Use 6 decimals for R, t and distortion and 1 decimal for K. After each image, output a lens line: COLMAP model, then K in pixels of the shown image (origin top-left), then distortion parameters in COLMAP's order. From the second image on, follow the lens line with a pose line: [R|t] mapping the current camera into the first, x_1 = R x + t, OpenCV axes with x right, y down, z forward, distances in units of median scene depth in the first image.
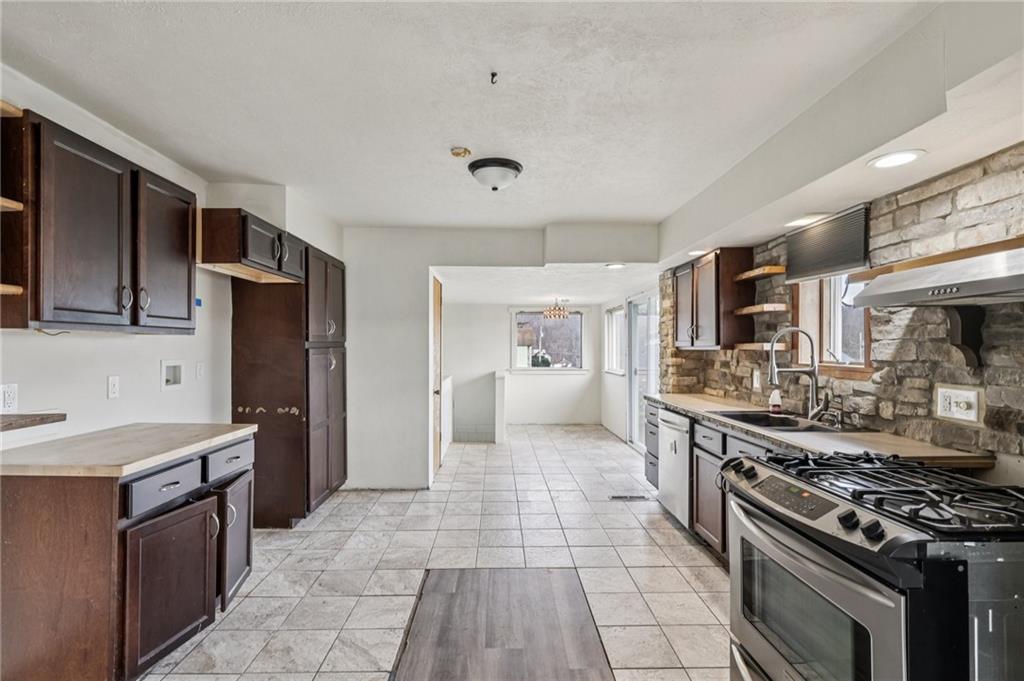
lens RADIAL K [[477.9, 0, 509.5], [0, 477.9, 345.1], [0, 0, 1]] dist [0.001525, 0.000632]
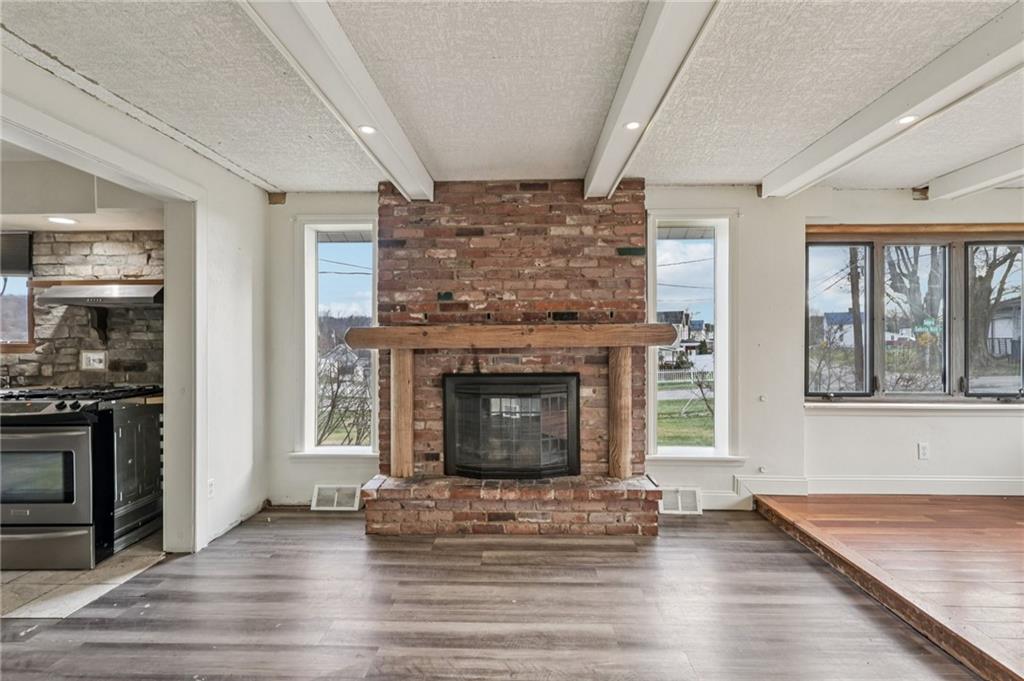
lens RADIAL K [[477.9, 0, 509.5], [0, 477.9, 345.1], [0, 0, 1]] dist [0.001525, 0.000632]
pose [[0.051505, -0.007114, 0.998647, -0.704922], [-0.001808, 0.999972, 0.007217, 0.042027], [-0.998671, -0.002177, 0.051491, -0.591476]]
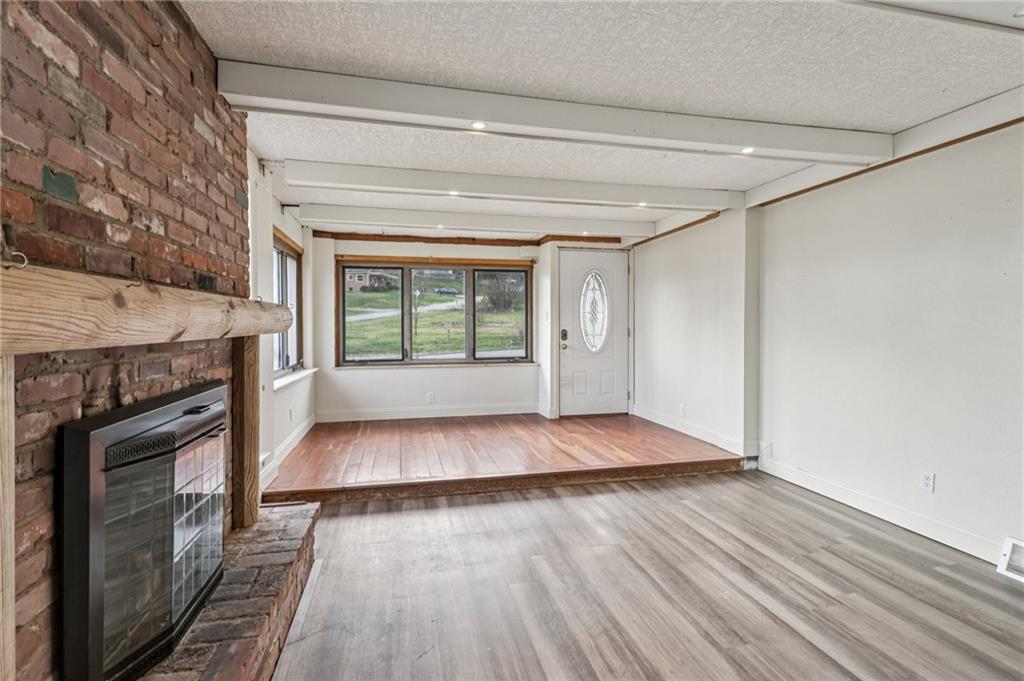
lens RADIAL K [[479.8, 0, 509.1], [0, 479.8, 332.8], [0, 0, 1]] dist [0.000471, 0.000197]
pose [[-0.979669, 0.001877, -0.200614, 0.427322], [0.000468, 0.999975, 0.007071, 0.046368], [0.200622, 0.006833, -0.979645, 0.244598]]
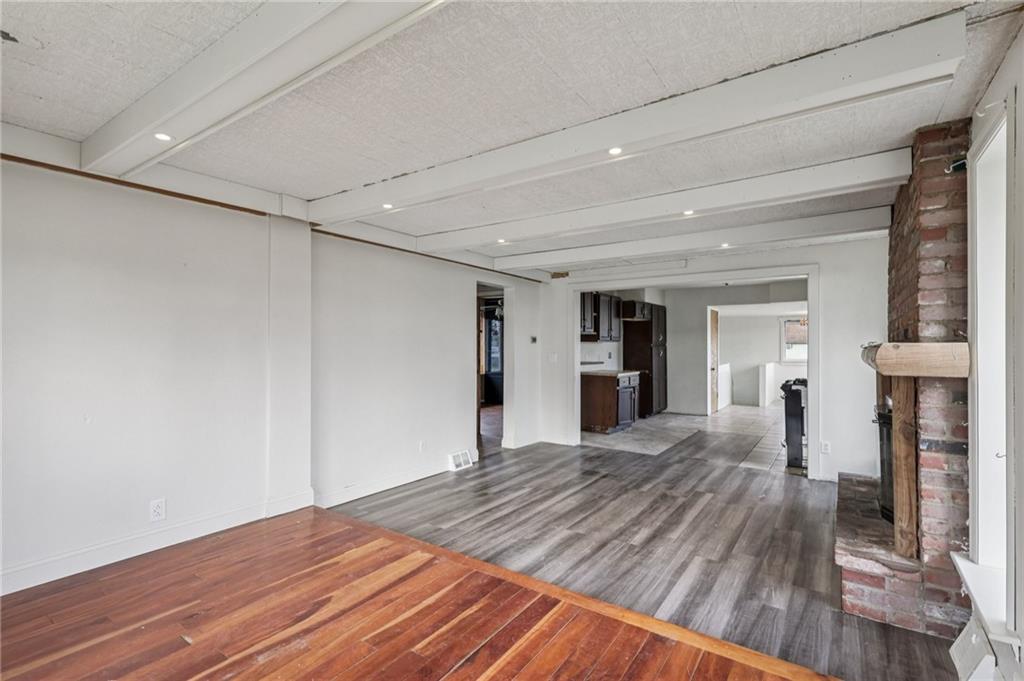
lens RADIAL K [[477.9, 0, 509.5], [0, 477.9, 345.1], [0, 0, 1]] dist [0.001525, 0.000632]
pose [[0.809221, -0.001644, -0.587502, 0.672311], [0.002923, 0.999995, 0.001229, -0.008308], [0.587497, -0.002711, 0.809222, -2.221334]]
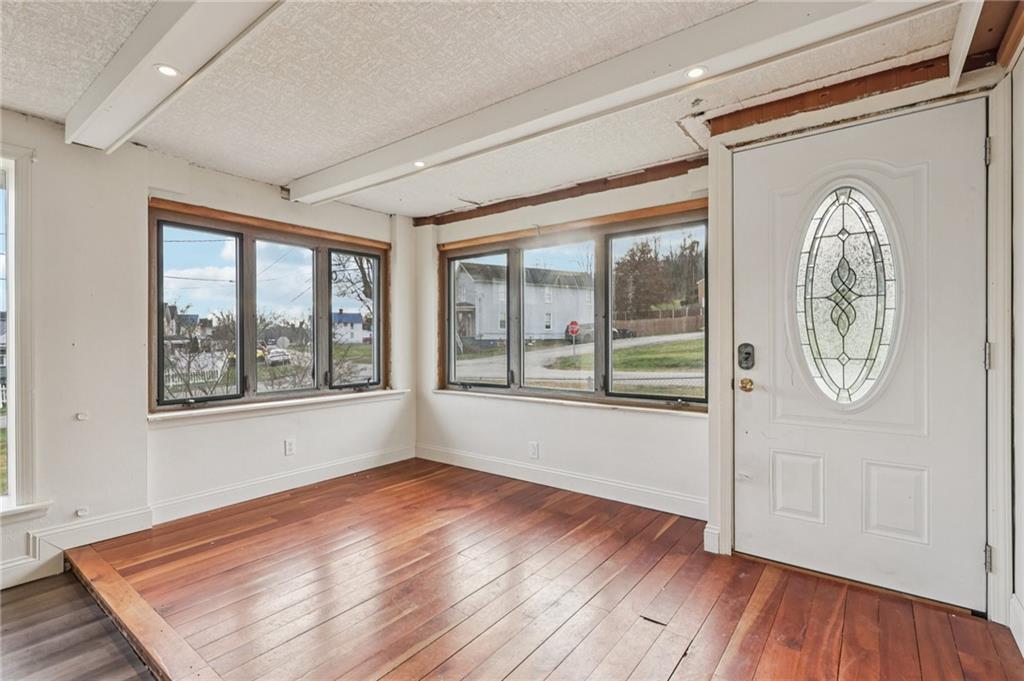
lens RADIAL K [[478.6, 0, 507.1], [0, 478.6, 338.6], [0, 0, 1]] dist [0.000551, 0.000378]
pose [[-0.775543, 0.000013, 0.631294, -0.639988], [-0.000758, 0.999999, -0.000952, 0.038648], [-0.631294, -0.001217, -0.775543, -1.078890]]
